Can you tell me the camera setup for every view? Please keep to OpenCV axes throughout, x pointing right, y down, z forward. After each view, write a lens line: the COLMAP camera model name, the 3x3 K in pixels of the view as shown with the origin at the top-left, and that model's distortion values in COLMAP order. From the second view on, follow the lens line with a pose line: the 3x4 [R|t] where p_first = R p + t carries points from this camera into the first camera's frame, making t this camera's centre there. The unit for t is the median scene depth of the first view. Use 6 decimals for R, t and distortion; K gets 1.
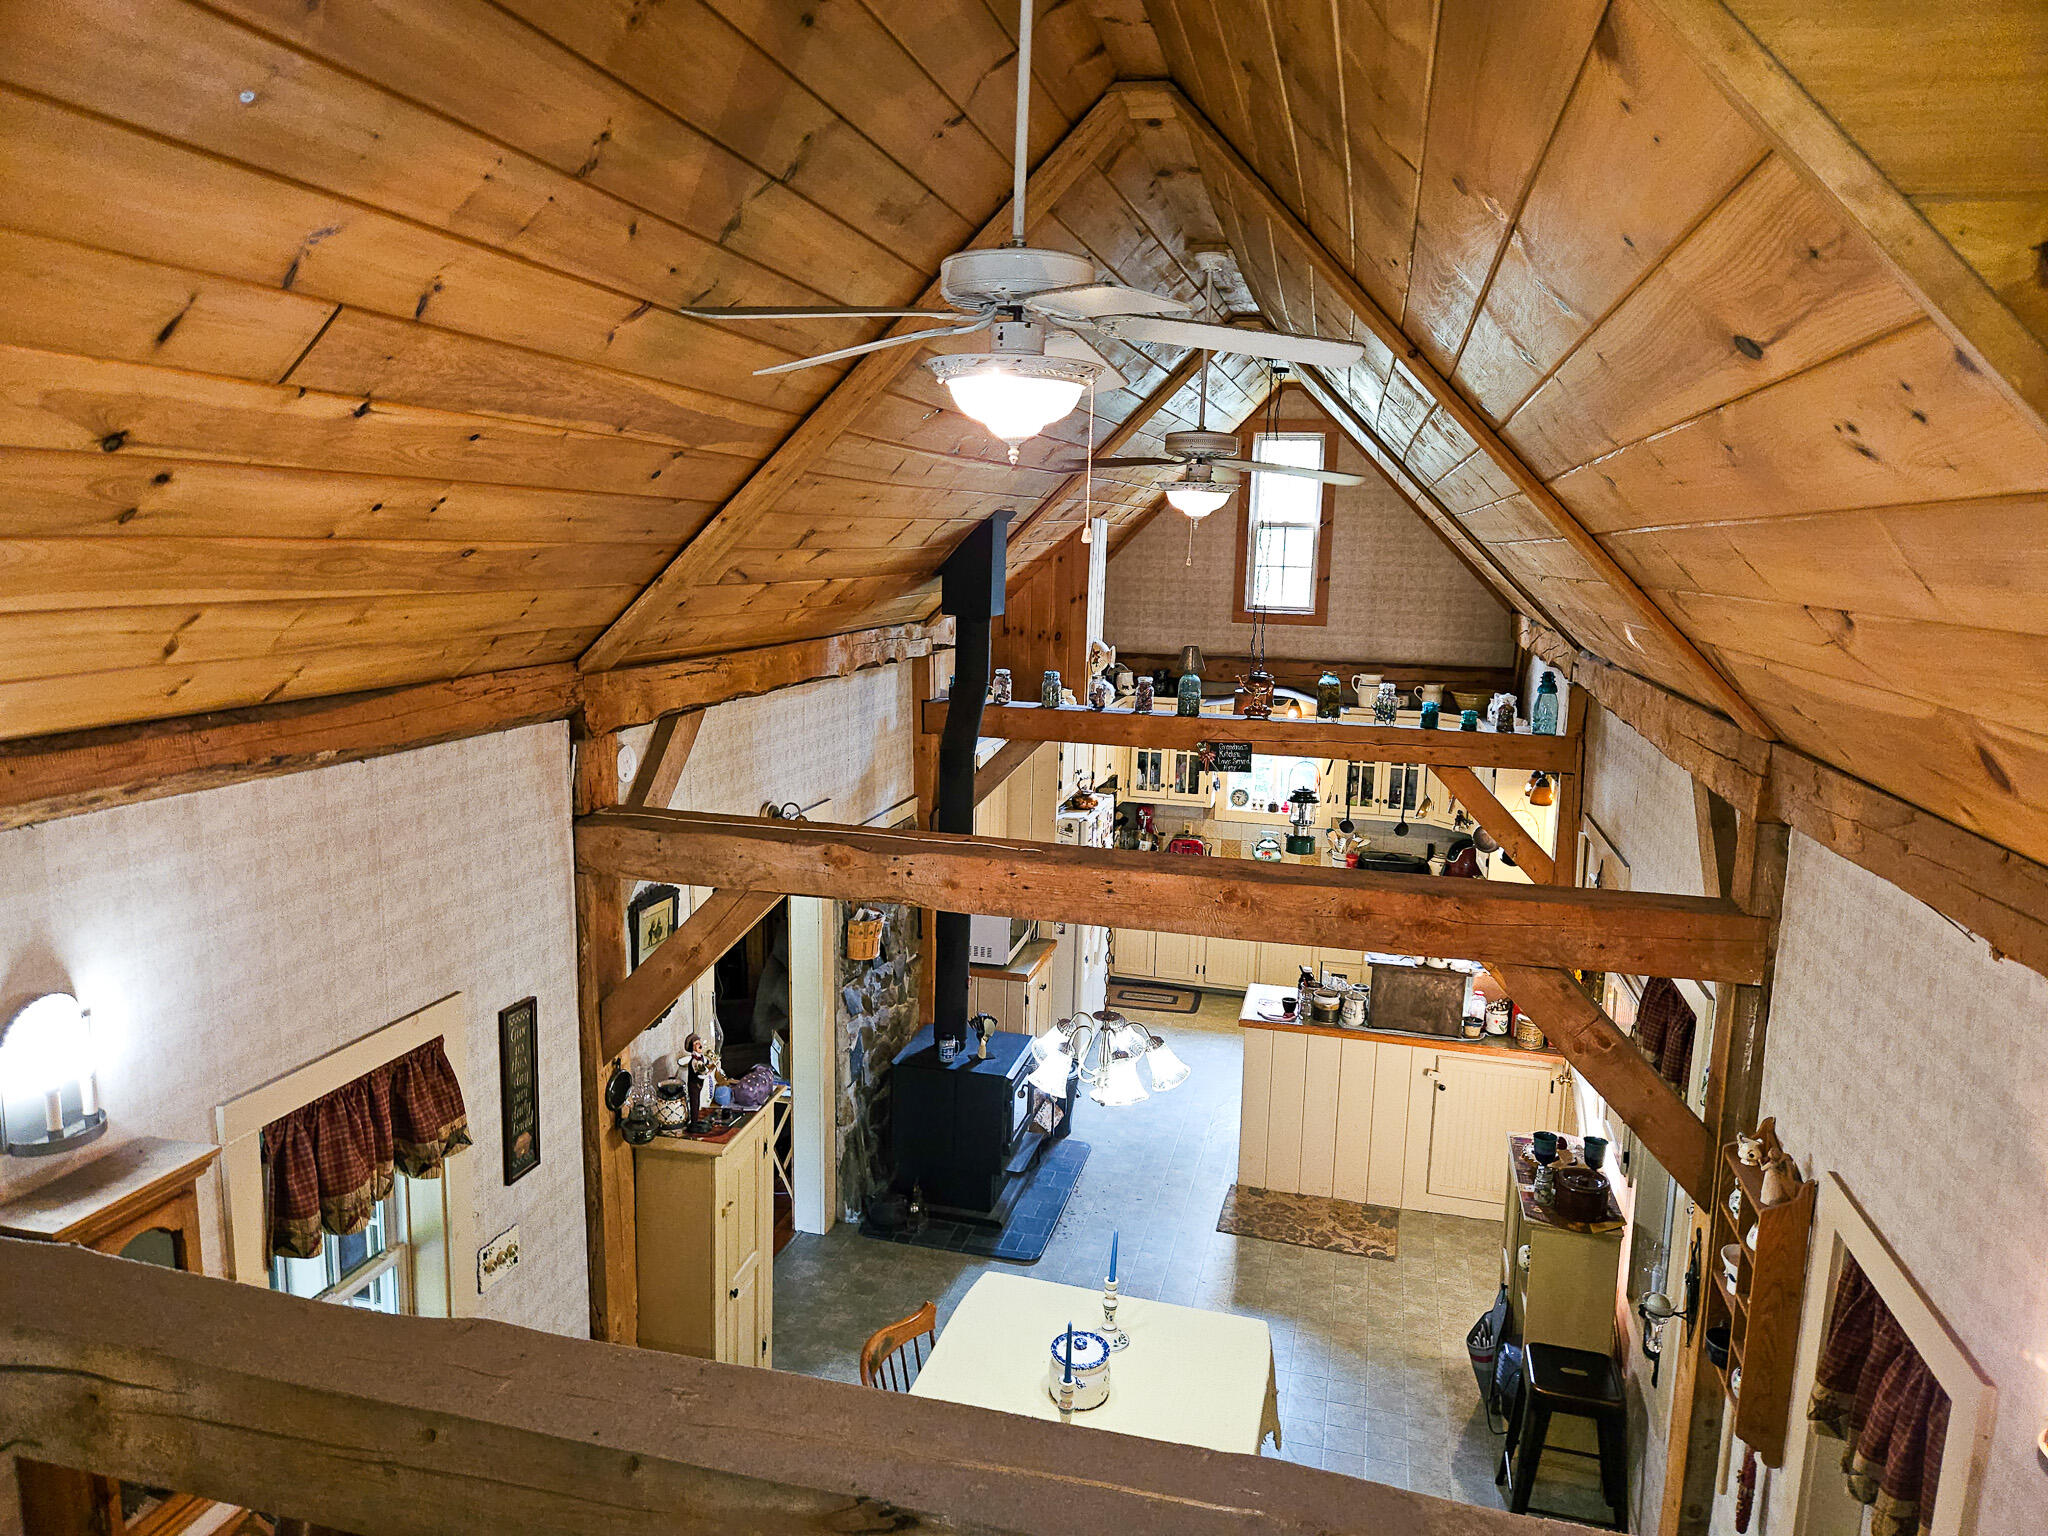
lens RADIAL K [[1384.5, 0, 1024.5], [0, 1384.5, 760.8], [0, 0, 1]] dist [0.010761, -0.006612]
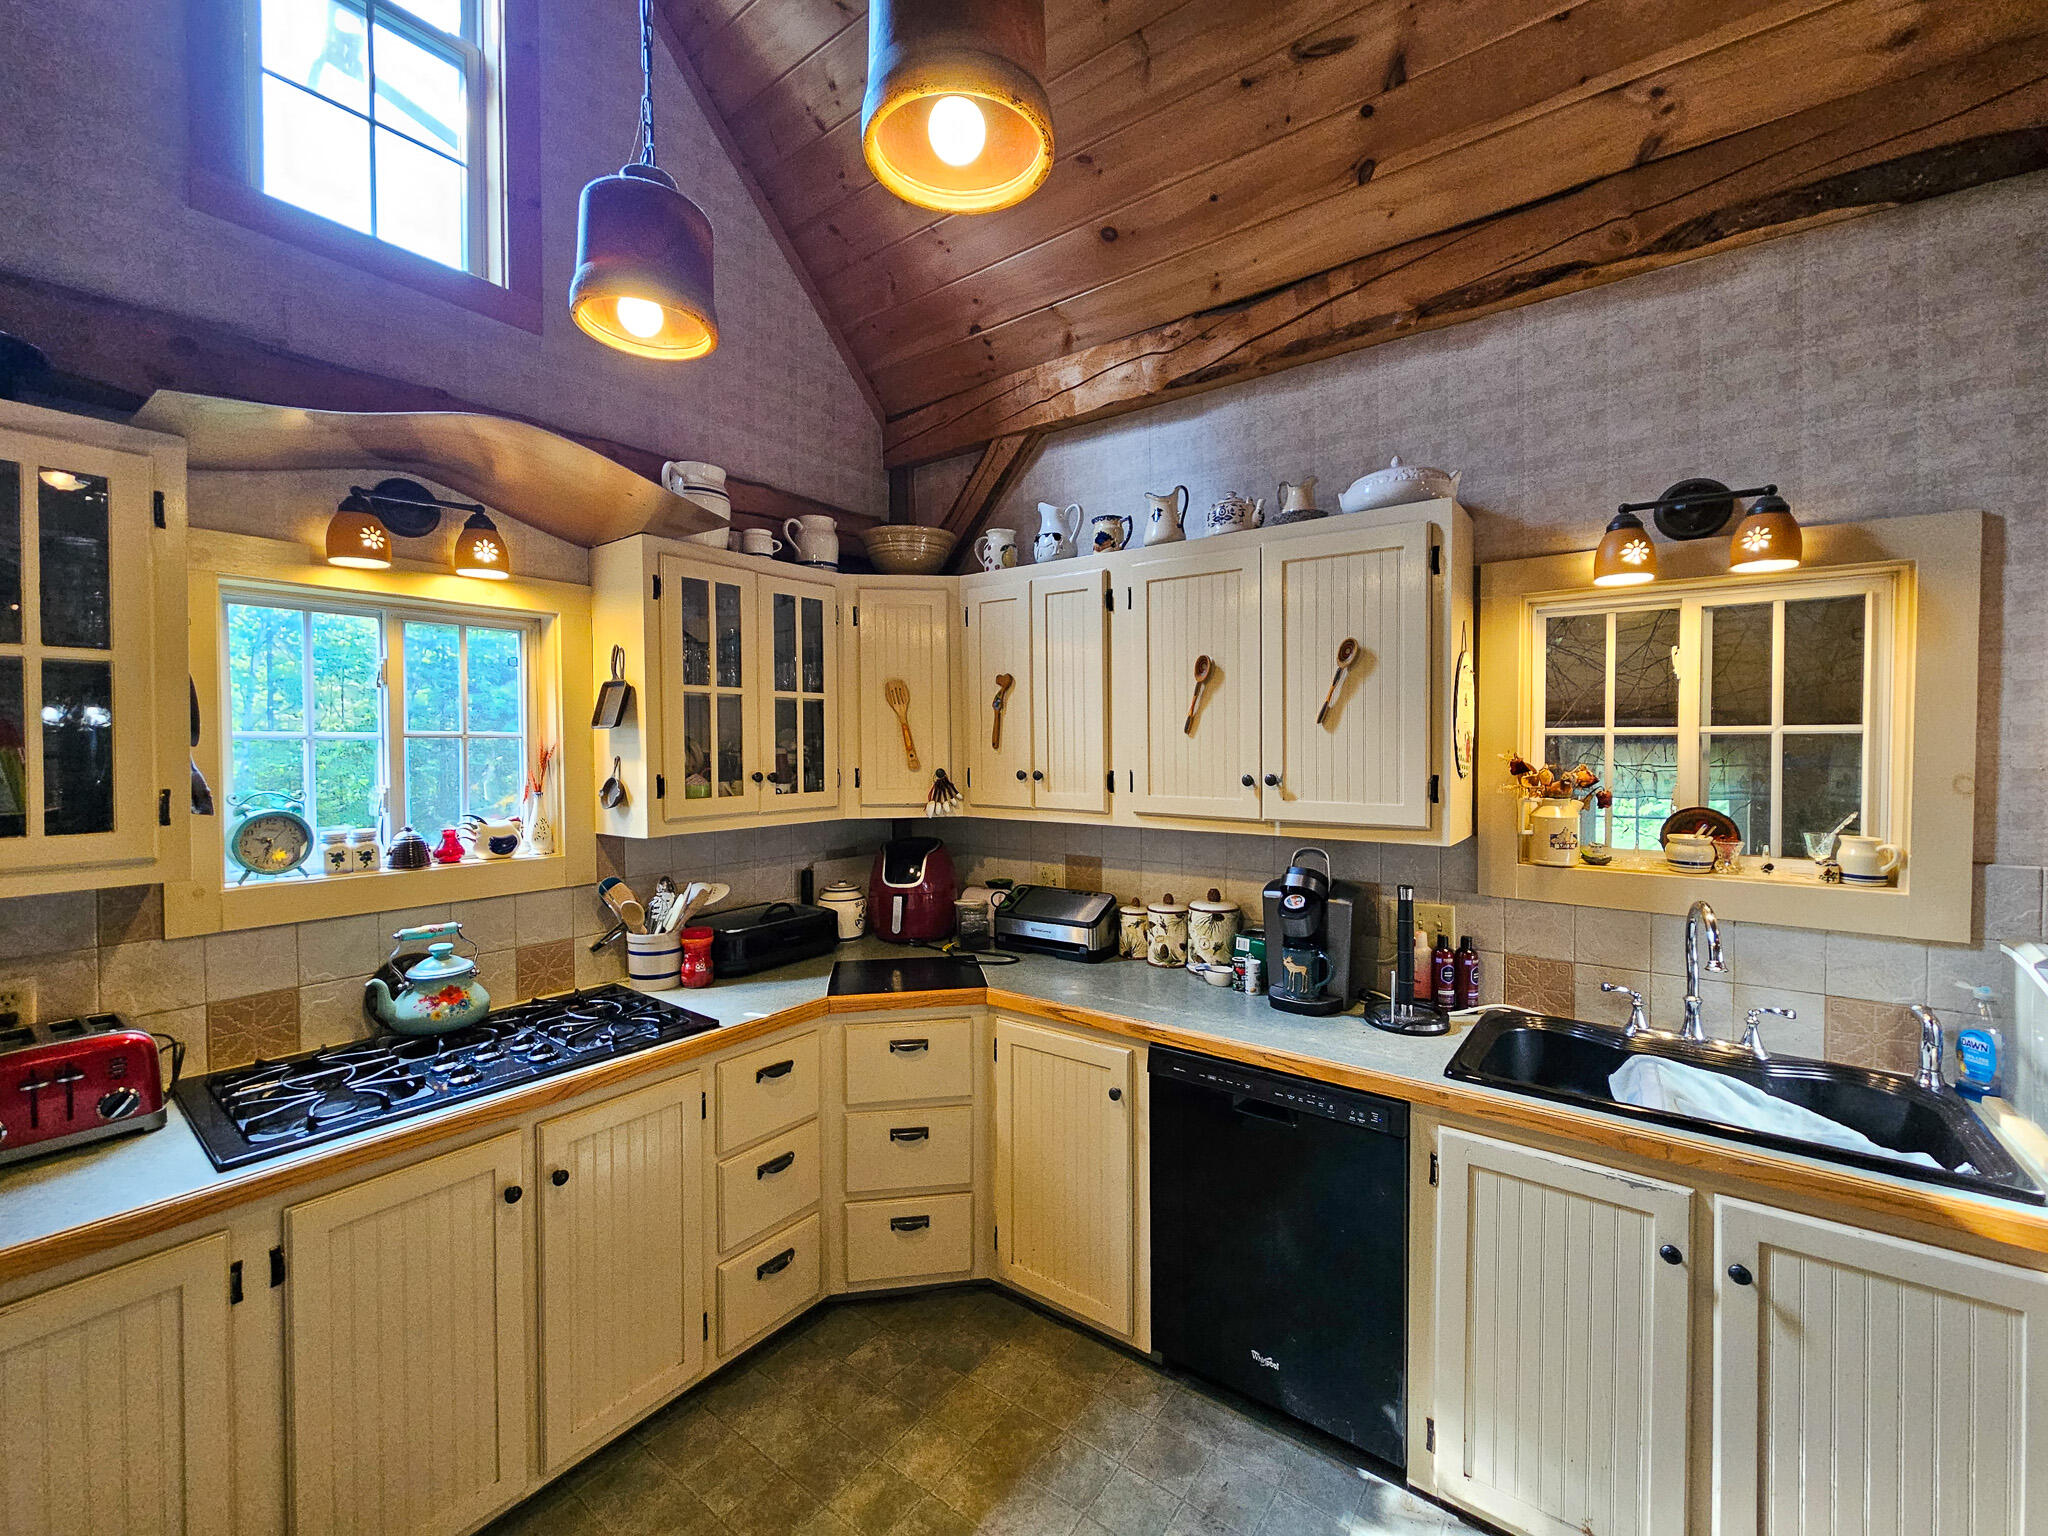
lens RADIAL K [[843.4, 0, 1023.2], [0, 843.4, 762.1], [0, 0, 1]] dist [-0.000622, -0.000467]
pose [[0.389374, -0.046407, 0.919910, 0.036472], [0.164619, 0.986156, -0.019930, 0.026876], [-0.906250, 0.159195, 0.391623, 0.531809]]
